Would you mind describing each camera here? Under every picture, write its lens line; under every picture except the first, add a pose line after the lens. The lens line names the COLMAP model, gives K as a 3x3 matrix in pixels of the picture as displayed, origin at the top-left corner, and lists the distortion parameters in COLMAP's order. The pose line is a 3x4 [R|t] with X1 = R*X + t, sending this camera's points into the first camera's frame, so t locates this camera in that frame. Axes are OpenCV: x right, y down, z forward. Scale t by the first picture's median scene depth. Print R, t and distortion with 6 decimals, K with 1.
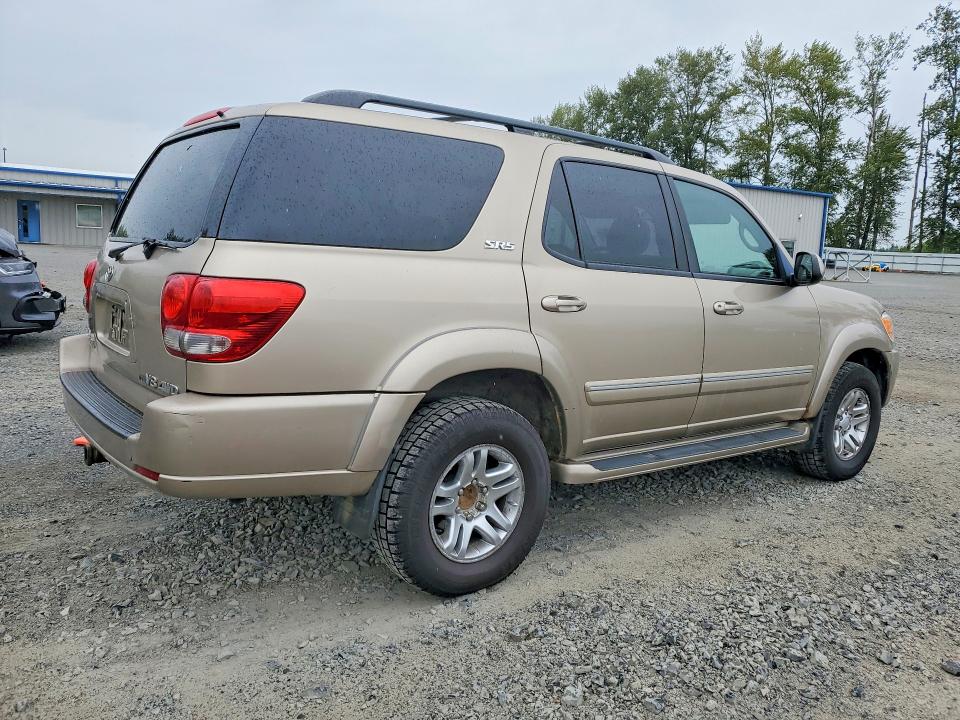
lens RADIAL K [[656.8, 0, 480.0], [0, 656.8, 360.0], [0, 0, 1]] dist [0.047990, -0.064112]
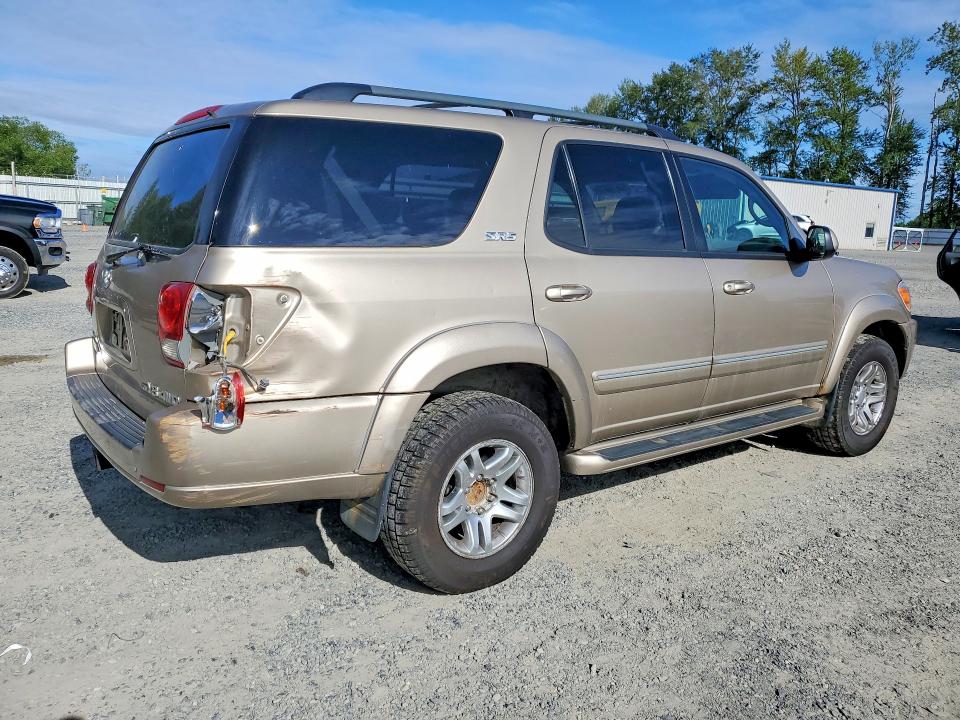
lens RADIAL K [[739.2, 0, 480.0], [0, 739.2, 360.0], [0, 0, 1]] dist [0.003160, 0.005316]
pose [[0.998465, -0.030736, 0.046083, -0.149497], [0.030567, 0.999523, 0.004377, 0.029481], [-0.046195, -0.002962, 0.998928, -0.202111]]
